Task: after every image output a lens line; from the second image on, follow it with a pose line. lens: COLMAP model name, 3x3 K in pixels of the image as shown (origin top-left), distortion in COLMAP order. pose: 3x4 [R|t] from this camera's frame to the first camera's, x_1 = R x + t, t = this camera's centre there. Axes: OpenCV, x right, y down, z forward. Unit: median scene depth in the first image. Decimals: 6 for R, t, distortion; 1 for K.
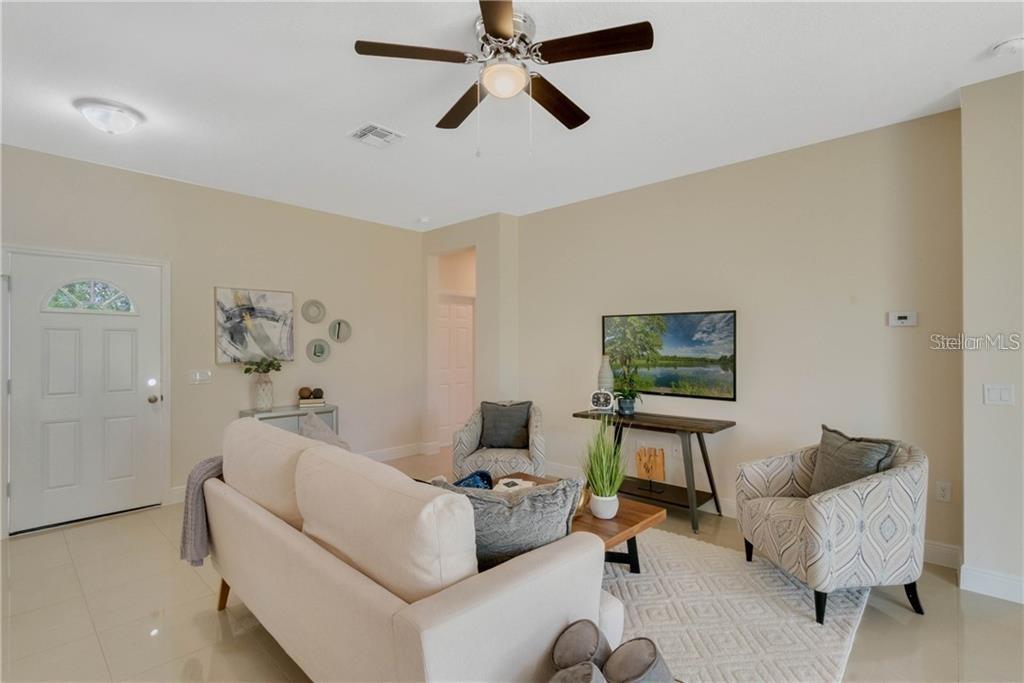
lens RADIAL K [[479.9, 0, 507.5], [0, 479.9, 344.1], [0, 0, 1]] dist [-0.001064, -0.000508]
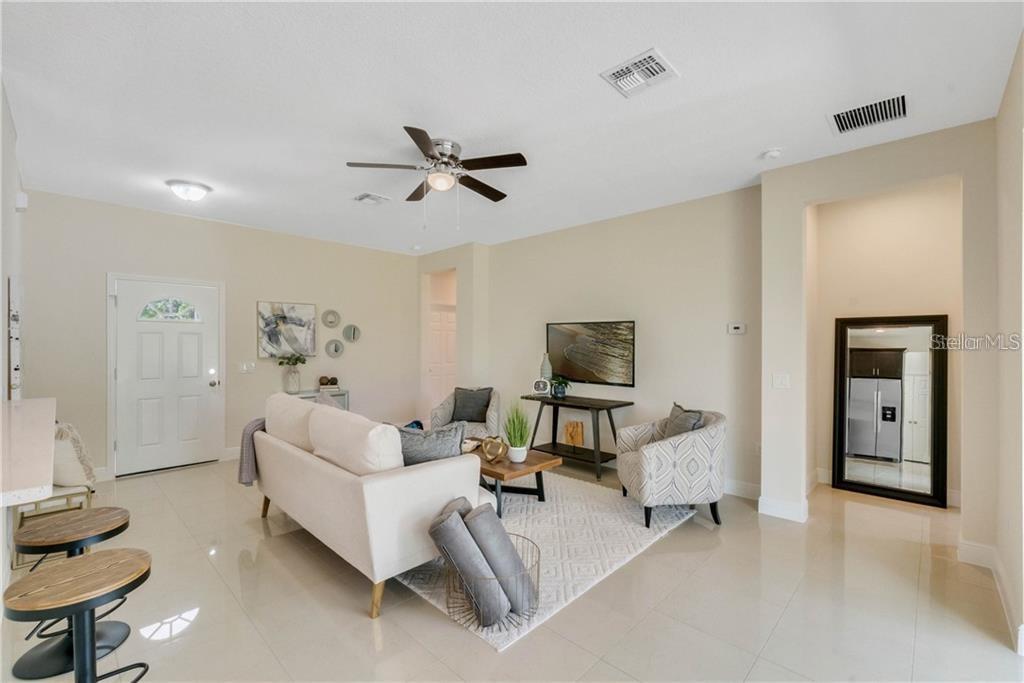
lens RADIAL K [[442.8, 0, 509.0], [0, 442.8, 343.7], [0, 0, 1]] dist [0.003385, 0.000085]
pose [[0.999777, 0.004460, -0.020650, 0.177311], [-0.004390, 0.999985, 0.003422, -0.009781], [0.020665, -0.003331, 0.999781, -0.331197]]
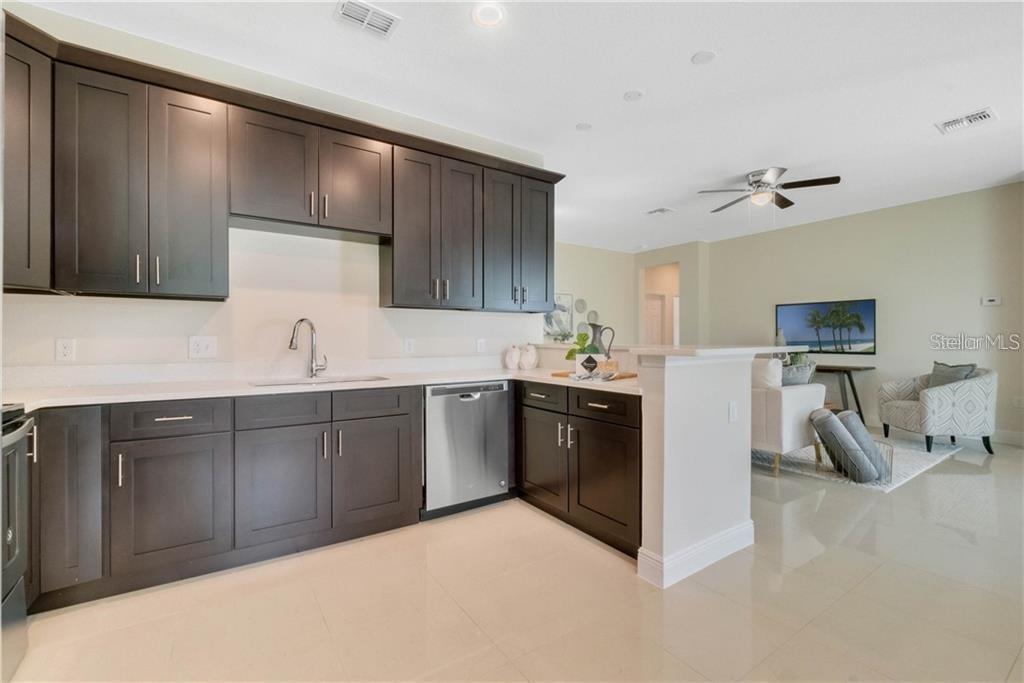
lens RADIAL K [[442.8, 0, 512.3], [0, 442.8, 340.8], [0, 0, 1]] dist [0.003385, 0.000085]
pose [[0.975704, -0.002065, -0.219081, -0.489497], [0.002786, 0.999992, 0.002982, 0.079093], [0.219073, -0.003519, 0.975702, -0.912511]]
